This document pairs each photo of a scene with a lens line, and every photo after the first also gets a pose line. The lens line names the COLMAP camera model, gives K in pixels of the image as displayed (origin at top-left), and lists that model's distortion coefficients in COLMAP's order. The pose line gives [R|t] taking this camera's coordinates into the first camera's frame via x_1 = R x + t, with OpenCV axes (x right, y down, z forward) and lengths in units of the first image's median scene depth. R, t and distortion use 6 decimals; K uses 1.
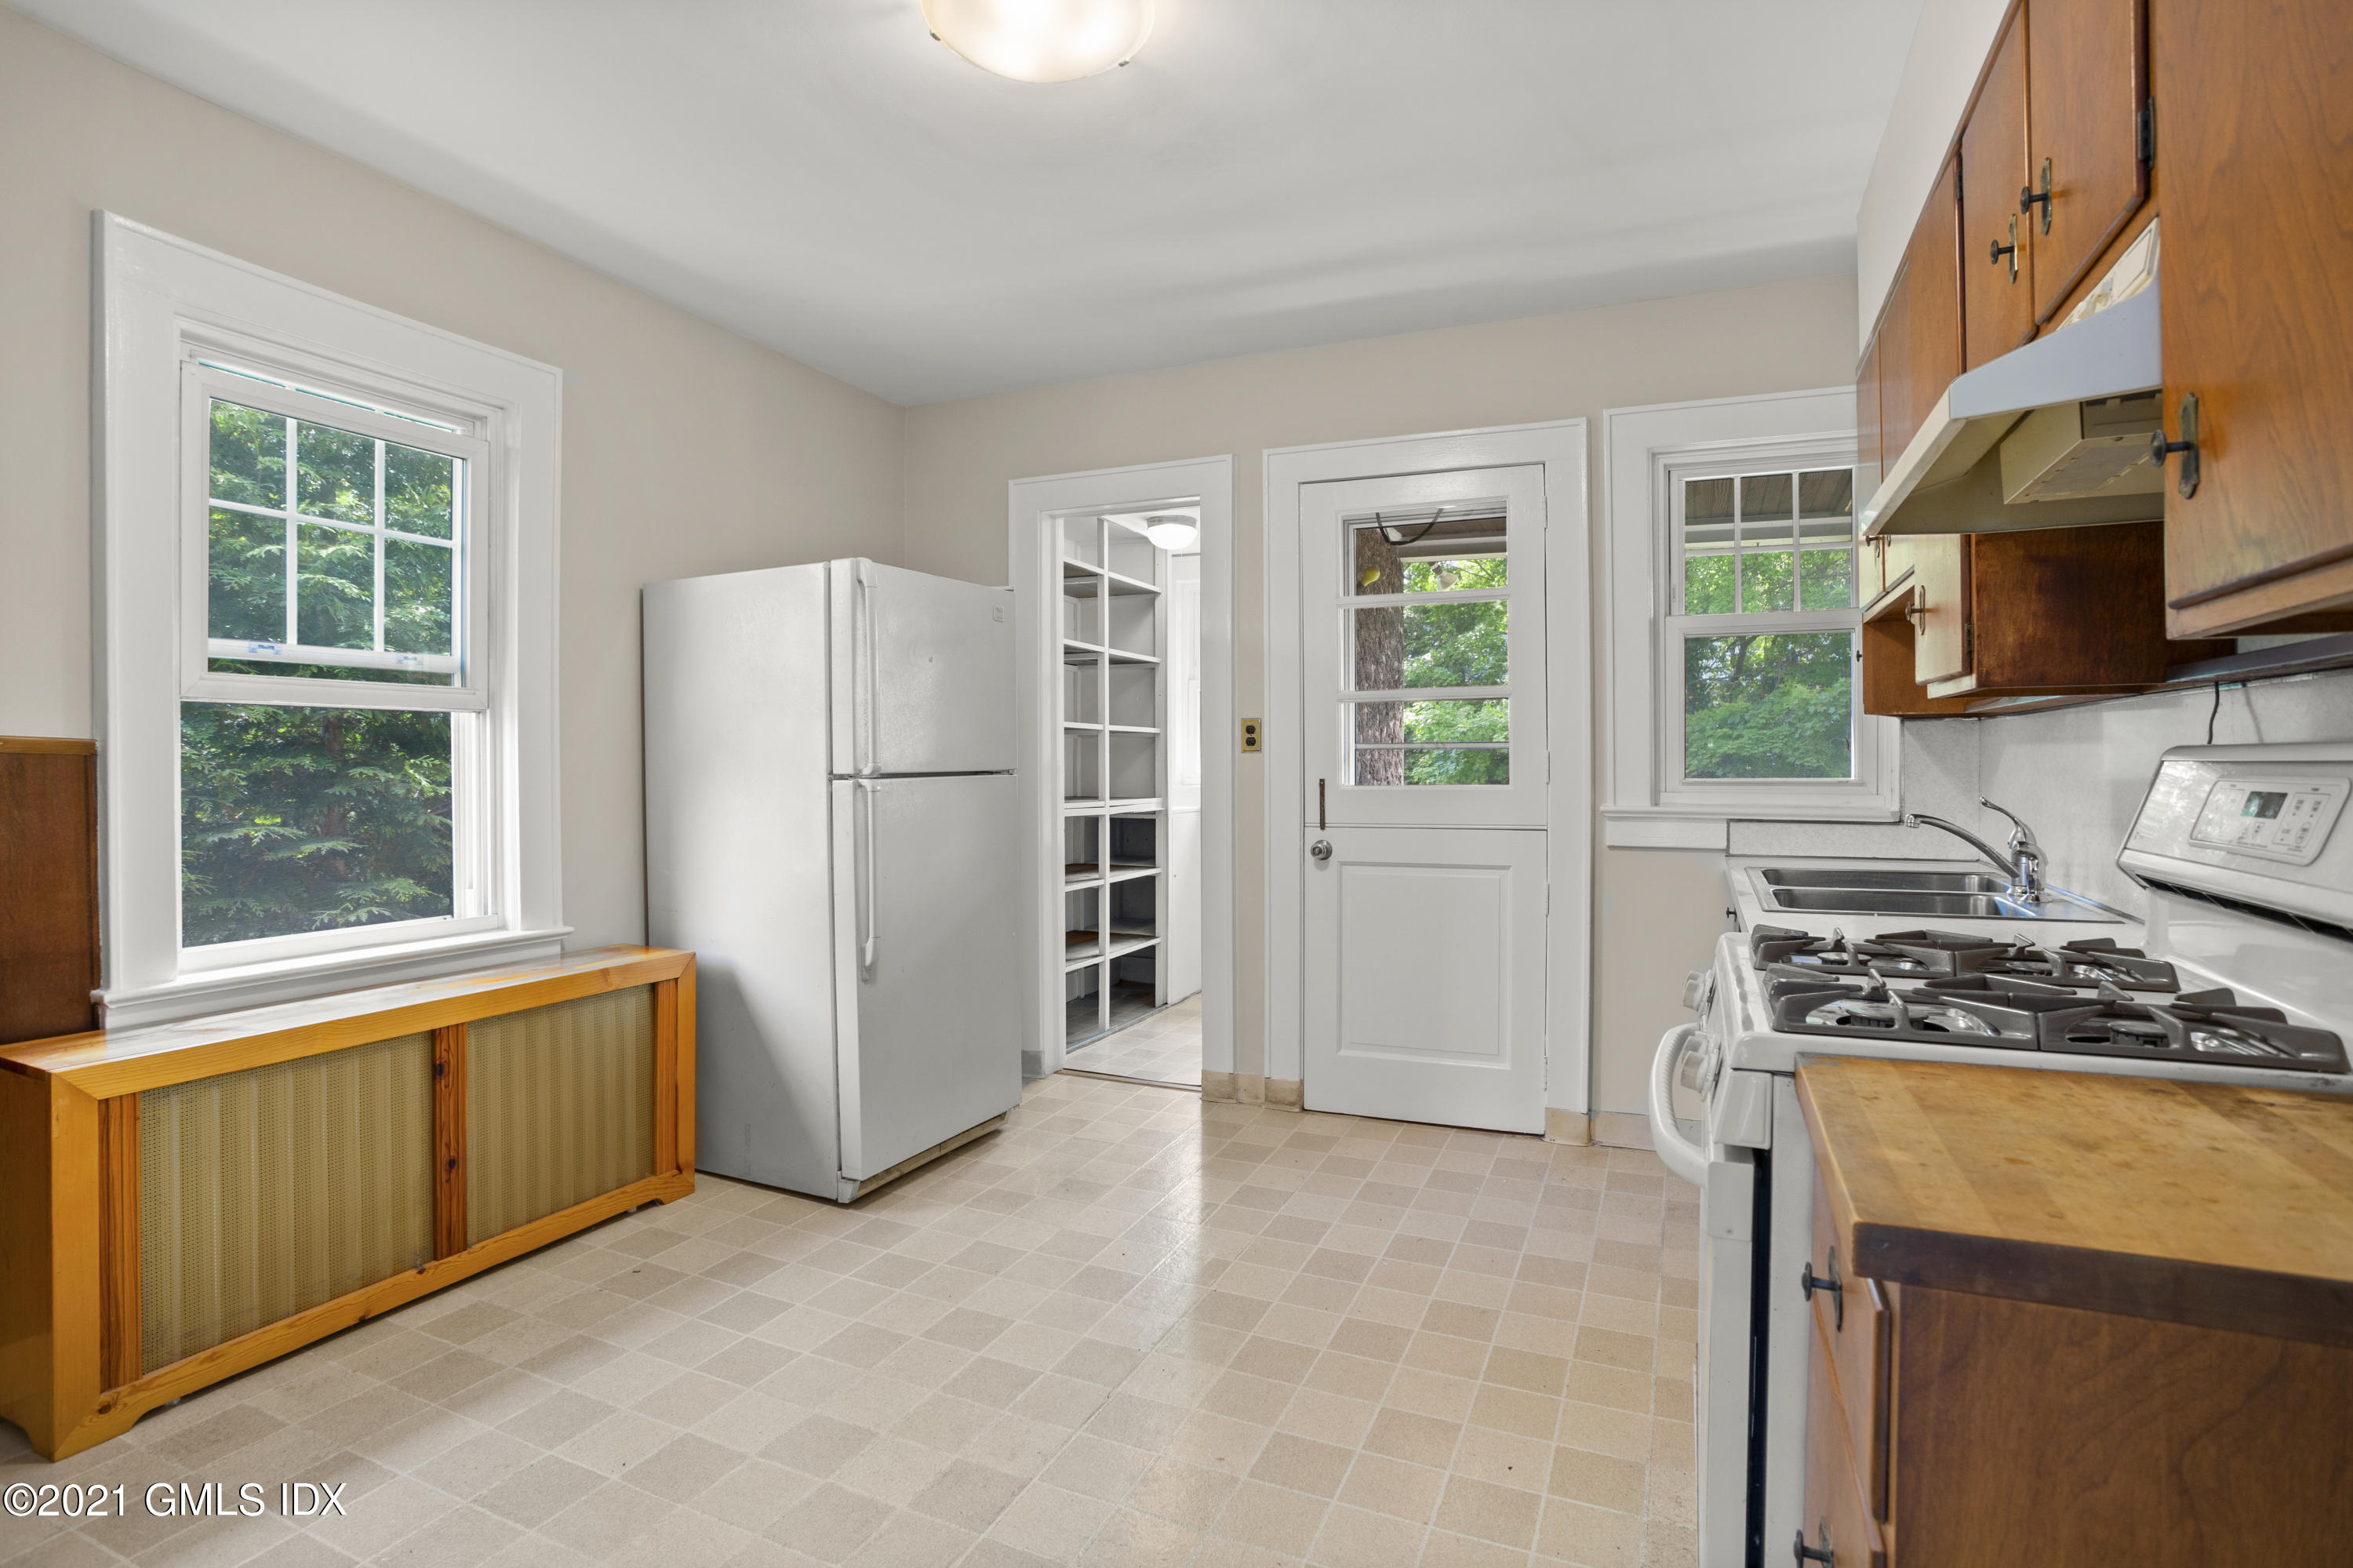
lens RADIAL K [[1171.1, 0, 1159.7], [0, 1171.1, 779.7], [0, 0, 1]] dist [-0.078206, 0.036158]
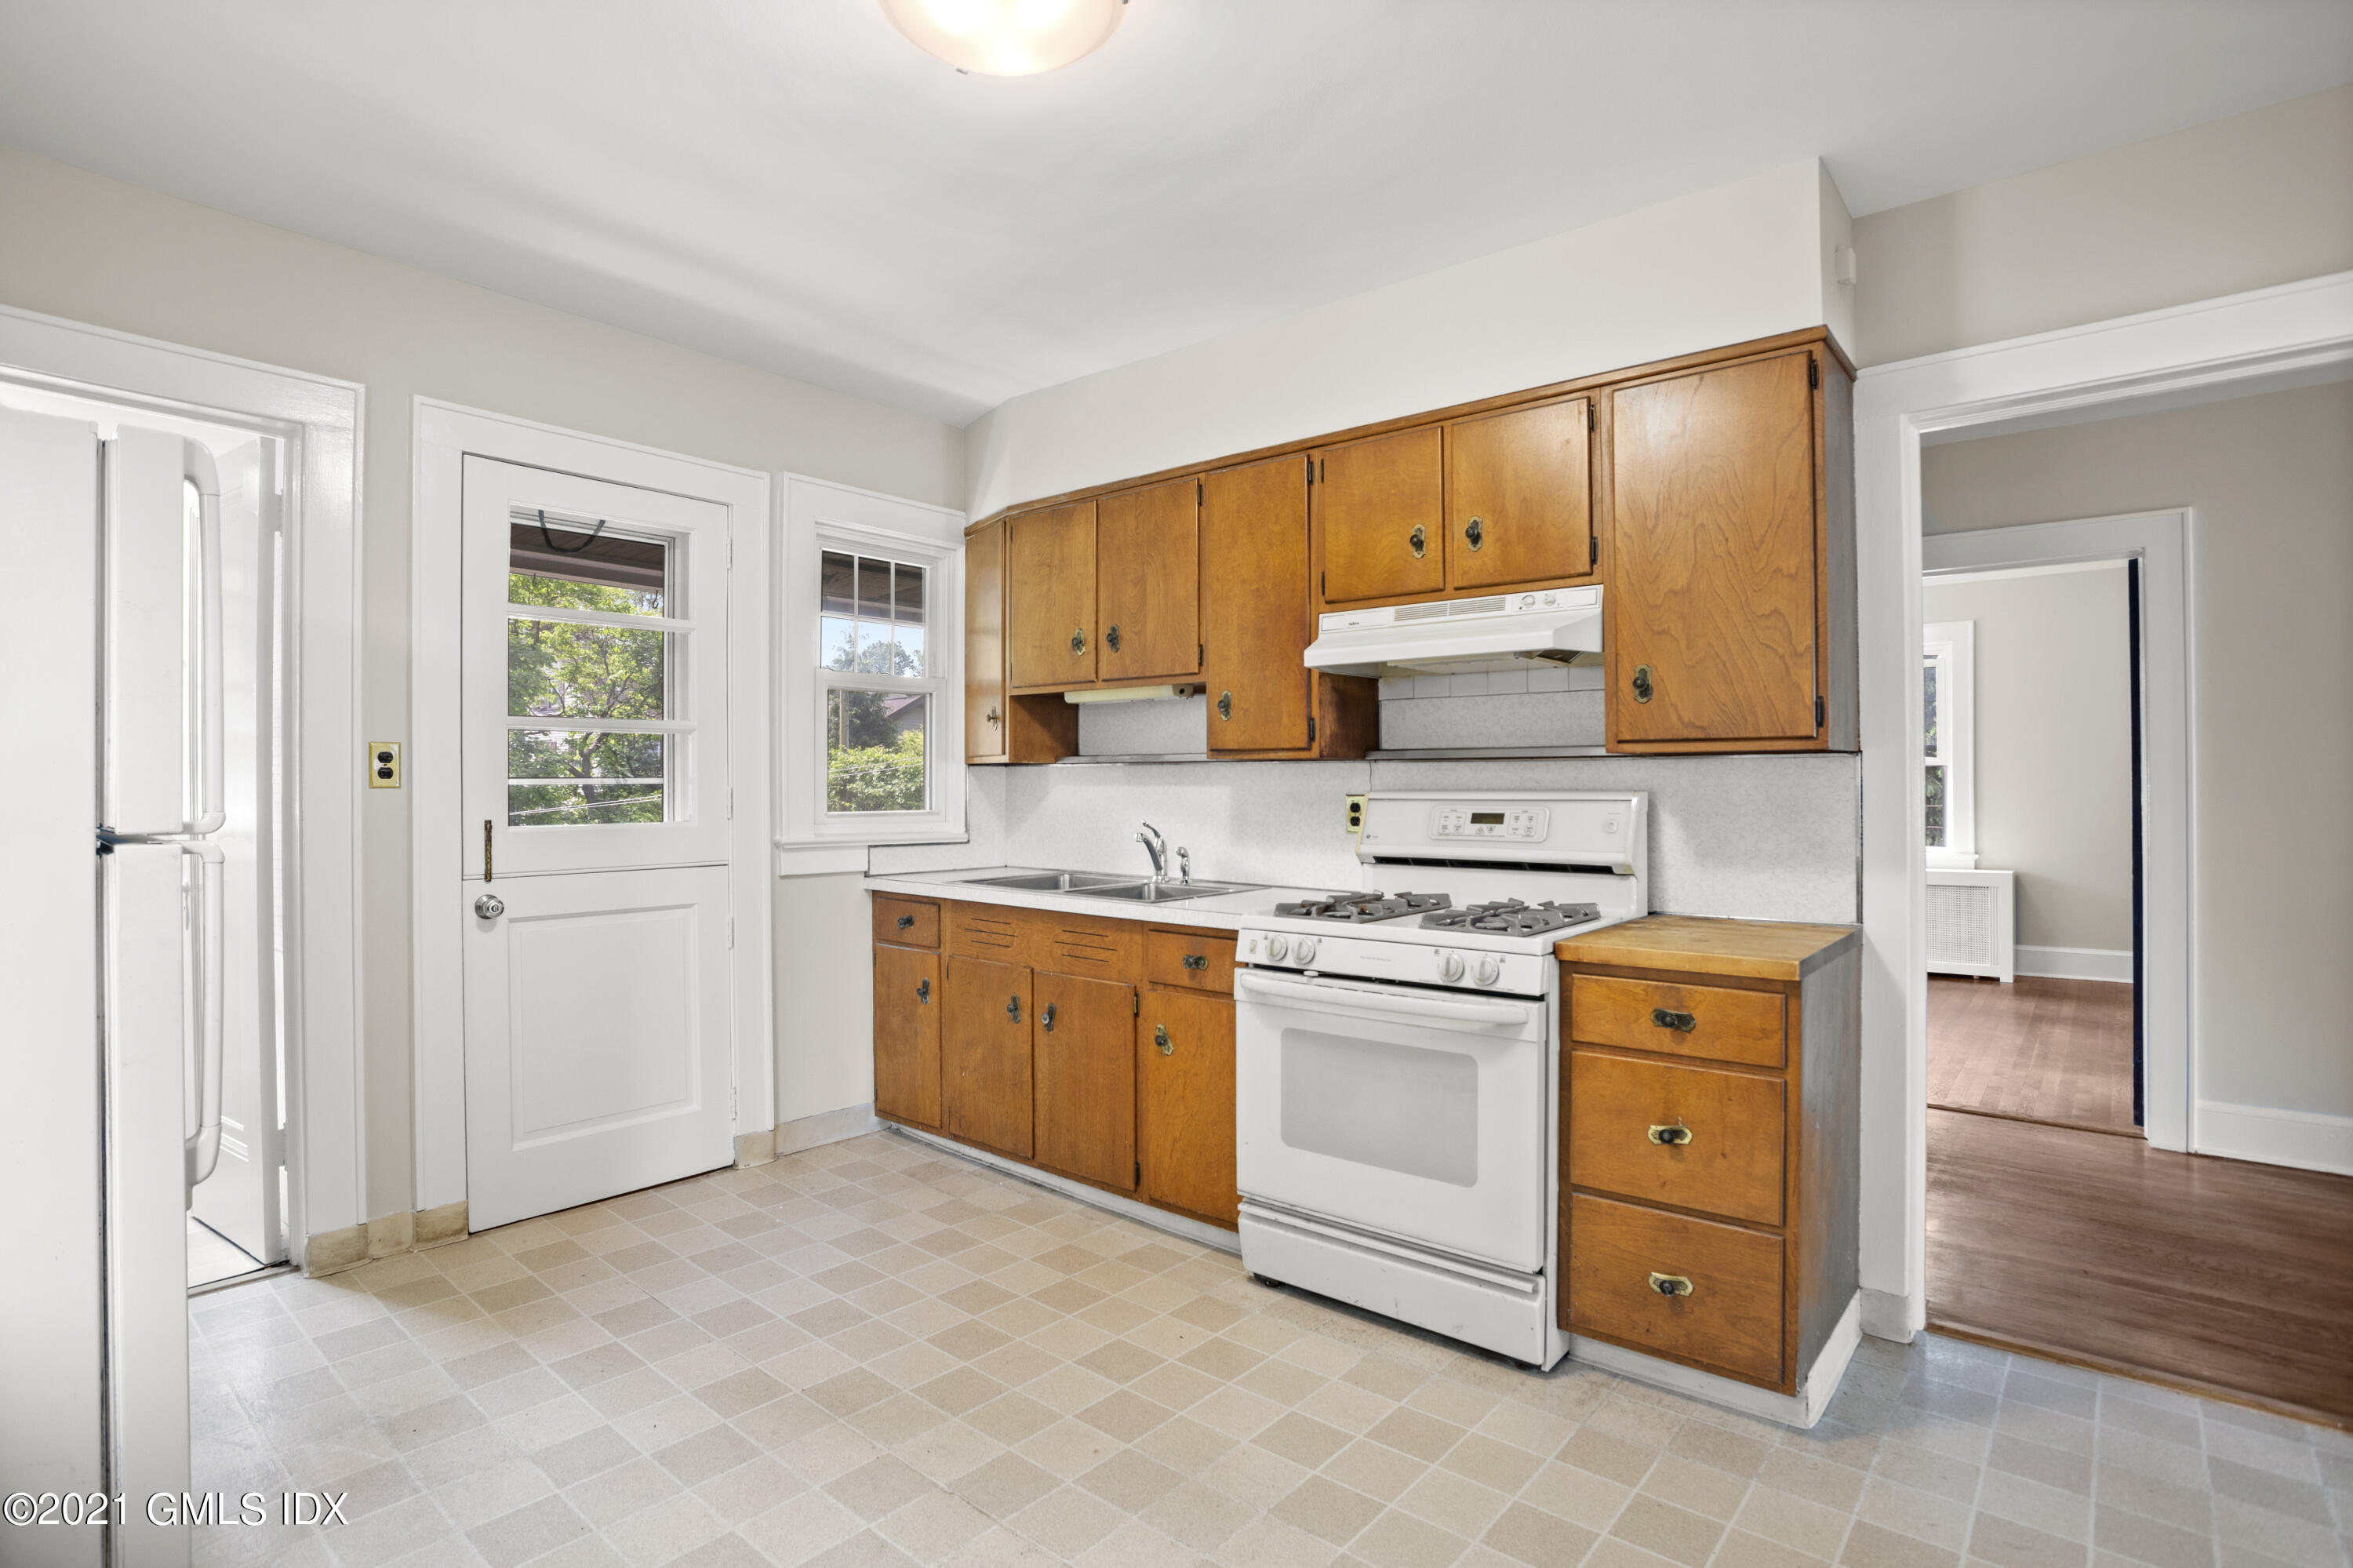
lens RADIAL K [[1171.1, 0, 1159.7], [0, 1171.1, 779.7], [0, 0, 1]] dist [-0.078206, 0.036158]
pose [[0.281892, 0.006474, 0.959424, -0.537700], [0.014364, 0.999837, -0.010967, -0.014605], [-0.959339, 0.016873, 0.281753, 0.348627]]
